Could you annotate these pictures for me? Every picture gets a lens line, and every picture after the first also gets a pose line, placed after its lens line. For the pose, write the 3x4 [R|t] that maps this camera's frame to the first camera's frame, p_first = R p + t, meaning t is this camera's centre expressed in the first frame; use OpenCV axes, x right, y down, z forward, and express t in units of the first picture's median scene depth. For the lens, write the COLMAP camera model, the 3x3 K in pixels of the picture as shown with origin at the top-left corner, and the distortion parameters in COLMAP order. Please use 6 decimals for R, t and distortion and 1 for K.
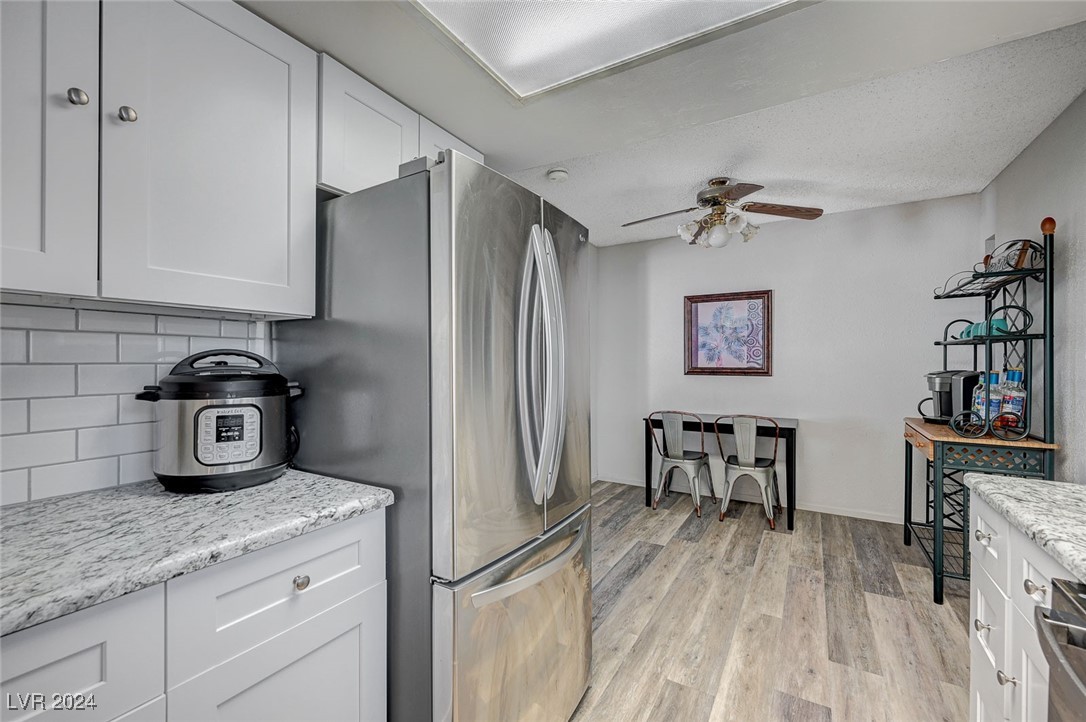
lens RADIAL K [[446.0, 0, 543.0], [0, 446.0, 361.0], [0, 0, 1]] dist [0.000761, -0.000306]
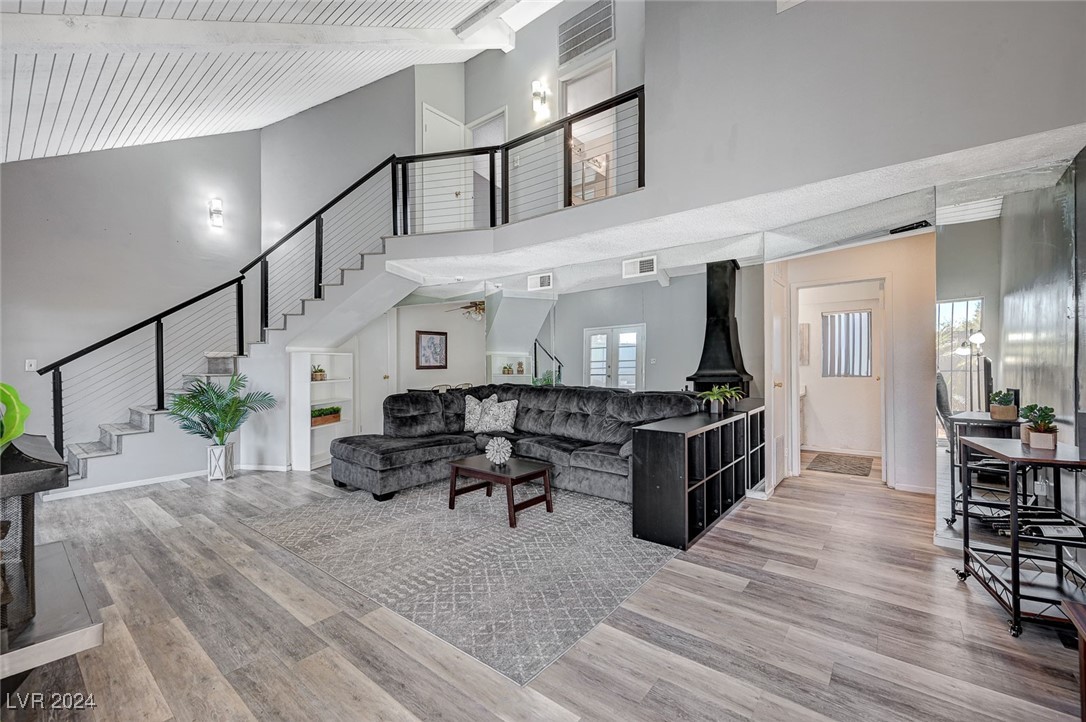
lens RADIAL K [[446.0, 0, 543.0], [0, 446.0, 361.0], [0, 0, 1]] dist [0.000761, -0.000306]
pose [[0.144462, -0.000990, 0.989510, -1.711339], [0.003768, 0.999993, 0.000451, -0.007610], [-0.989503, 0.003663, 0.144464, 0.175560]]
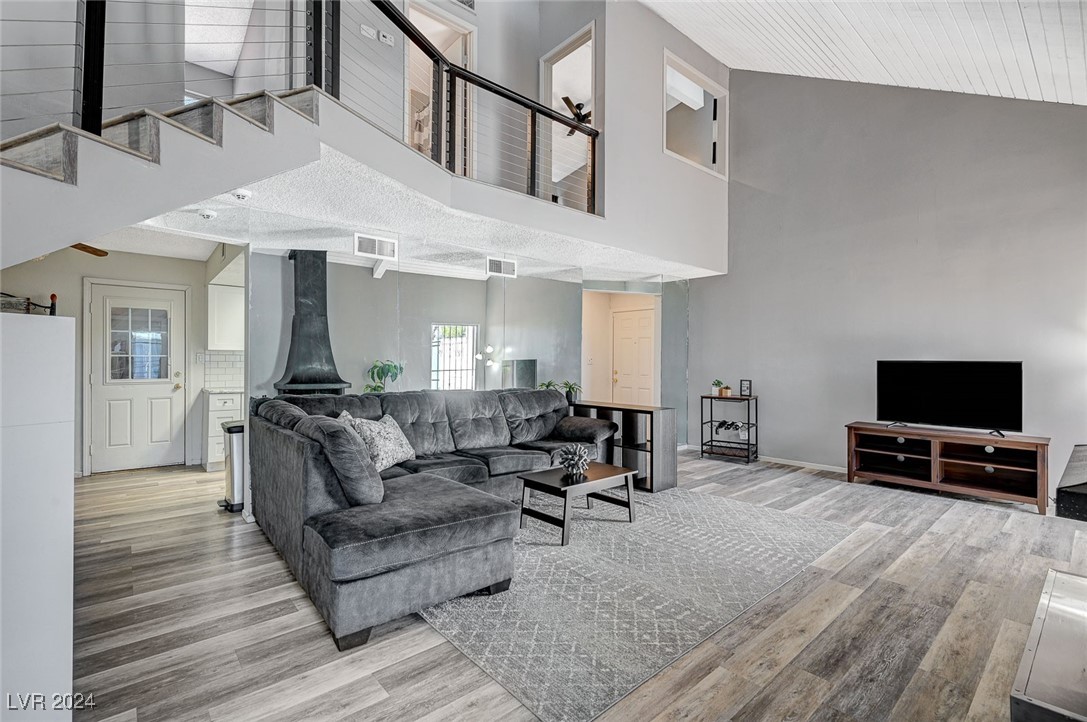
lens RADIAL K [[489.1, 0, 543.5], [0, 489.1, 361.0], [0, 0, 1]] dist [-0.001157, 0.000284]
pose [[-0.949212, -0.003011, 0.314624, -0.990515], [-0.004877, 0.999975, -0.005144, 0.004613], [-0.314600, -0.006417, -0.949202, 1.347689]]
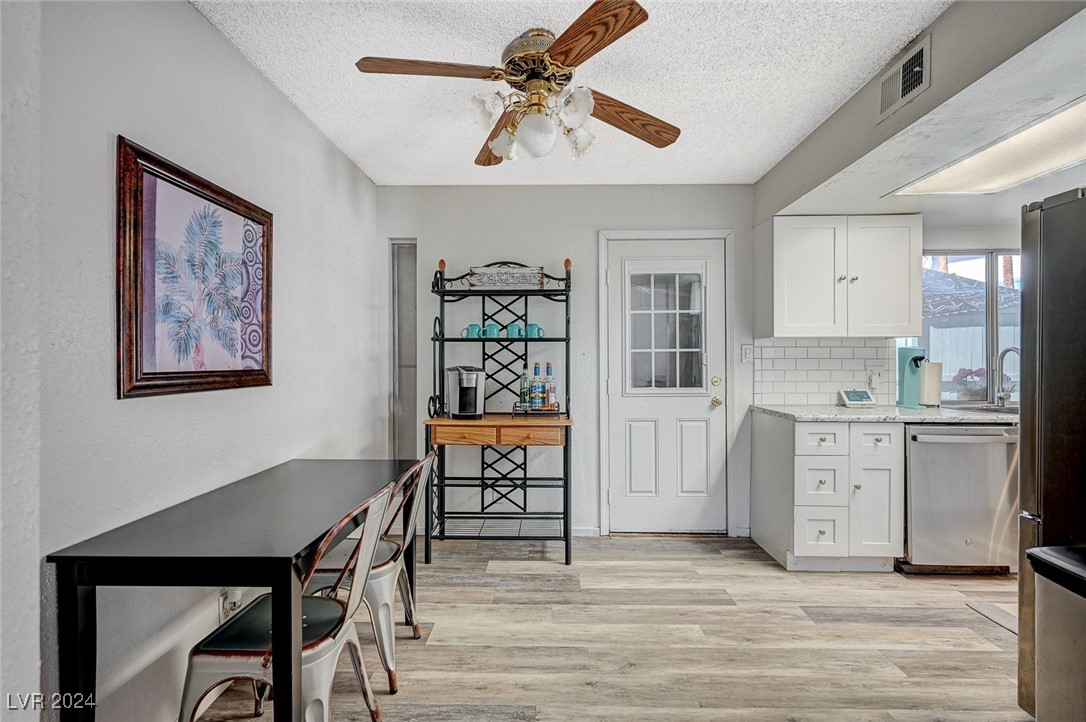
lens RADIAL K [[496.3, 0, 543.0], [0, 496.3, 361.0], [0, 0, 1]] dist [-0.000895, 0.000100]
pose [[-0.496704, -0.002187, 0.867917, -0.122928], [0.000024, 0.999997, 0.002533, 0.004908], [-0.867920, 0.001279, -0.496702, 1.014326]]
